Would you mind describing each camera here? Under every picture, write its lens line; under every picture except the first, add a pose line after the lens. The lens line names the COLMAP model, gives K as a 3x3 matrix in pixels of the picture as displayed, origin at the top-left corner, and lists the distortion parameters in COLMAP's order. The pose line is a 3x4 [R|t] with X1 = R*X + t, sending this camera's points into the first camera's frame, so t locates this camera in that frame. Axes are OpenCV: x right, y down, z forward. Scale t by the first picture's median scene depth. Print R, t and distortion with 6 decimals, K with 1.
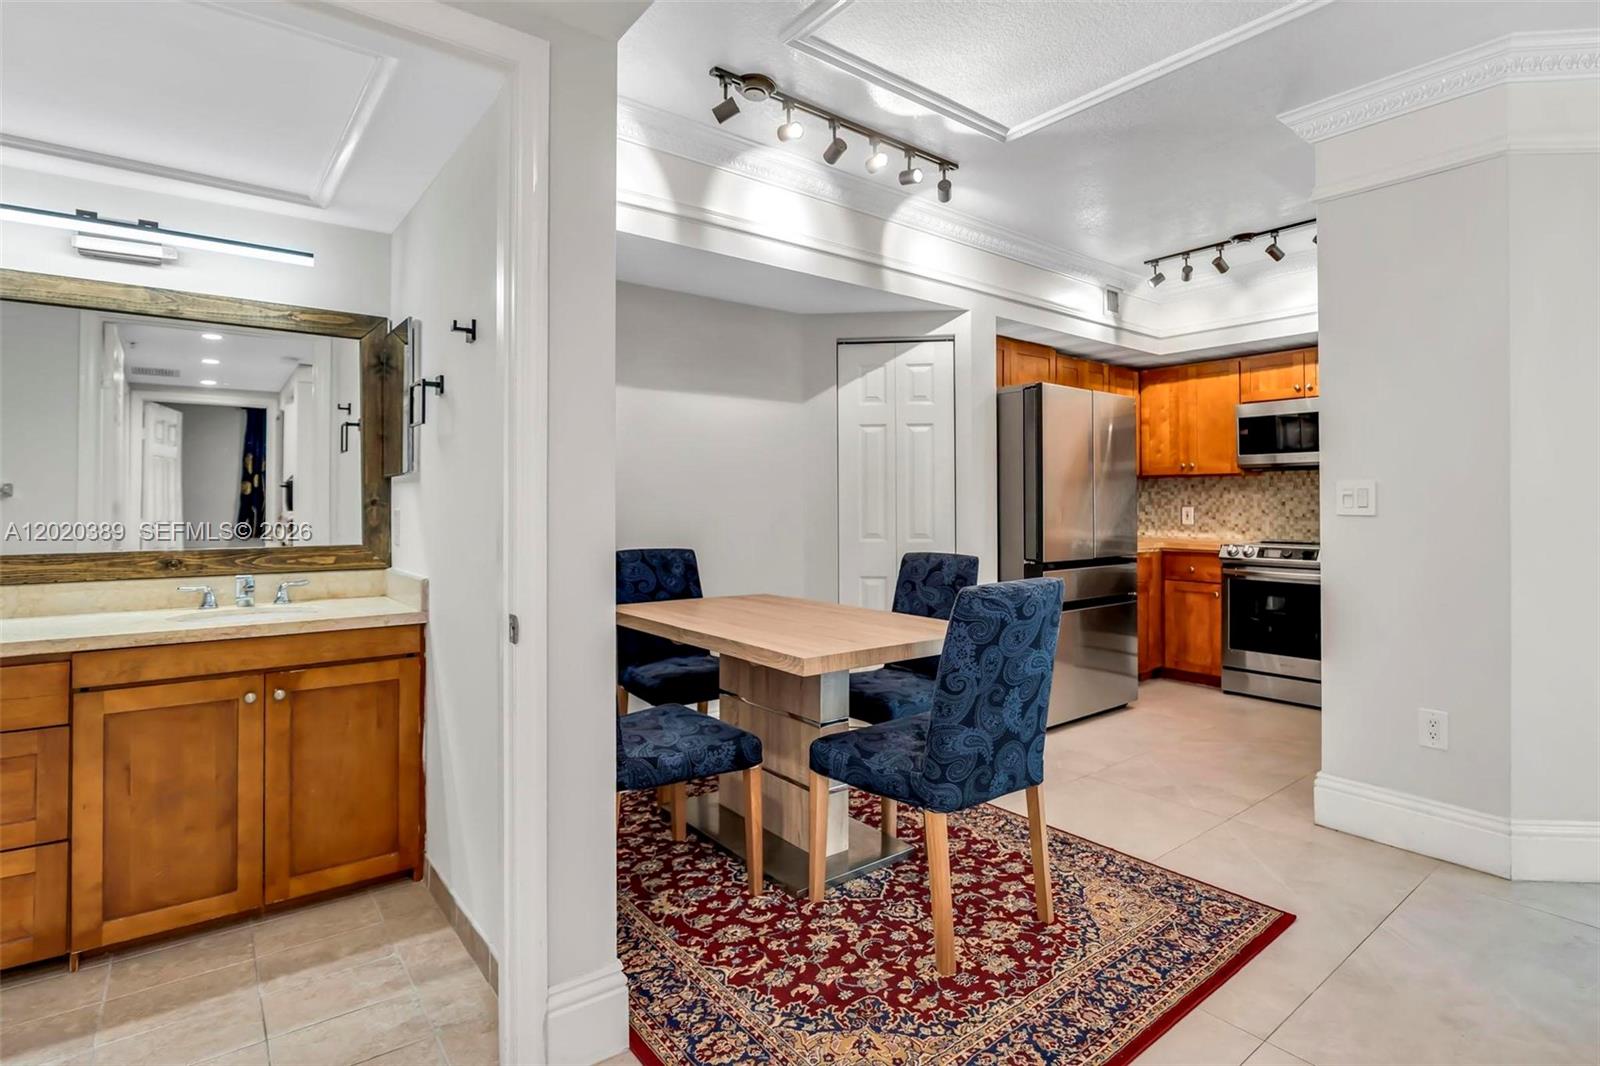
lens RADIAL K [[844.2, 0, 819.9], [0, 844.2, 490.8], [0, 0, 1]] dist [-0.029841, 0.005639]
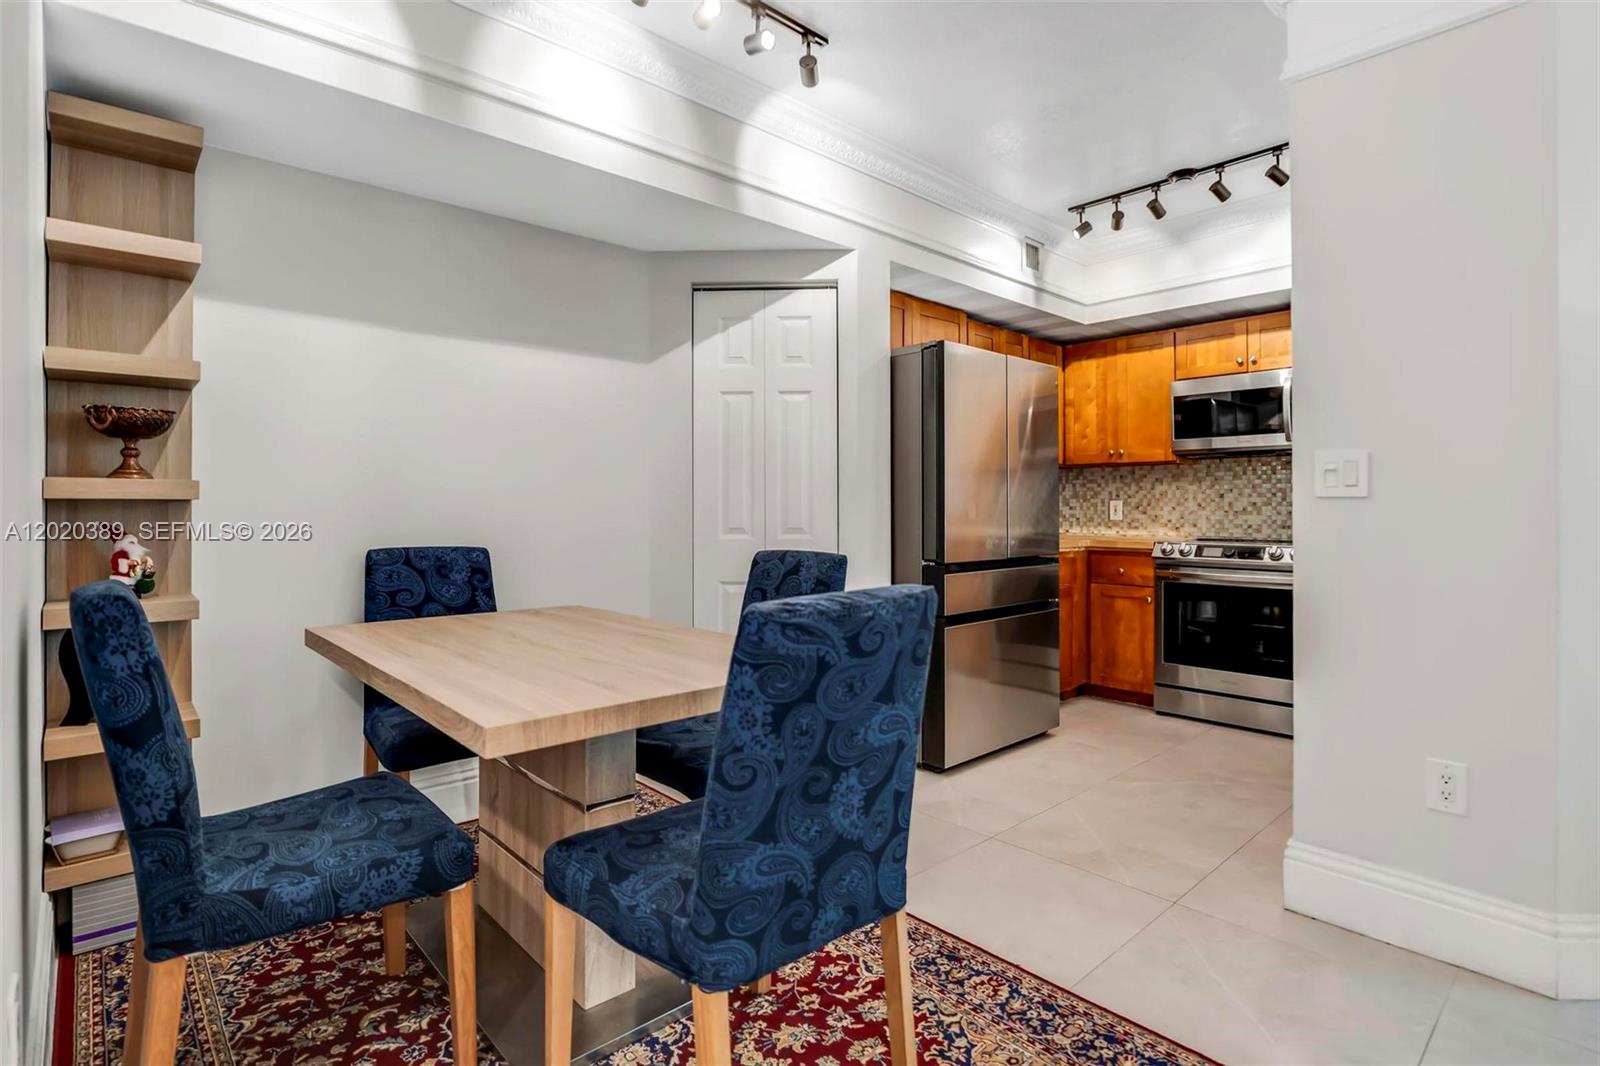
lens RADIAL K [[843.3, 0, 829.3], [0, 843.3, 497.9], [0, 0, 1]] dist [-0.025493, -0.000562]
pose [[0.996054, 0.001609, 0.088733, 0.099122], [-0.001996, 0.999989, 0.004276, 0.022735], [-0.088725, -0.004437, 0.996046, 0.244598]]
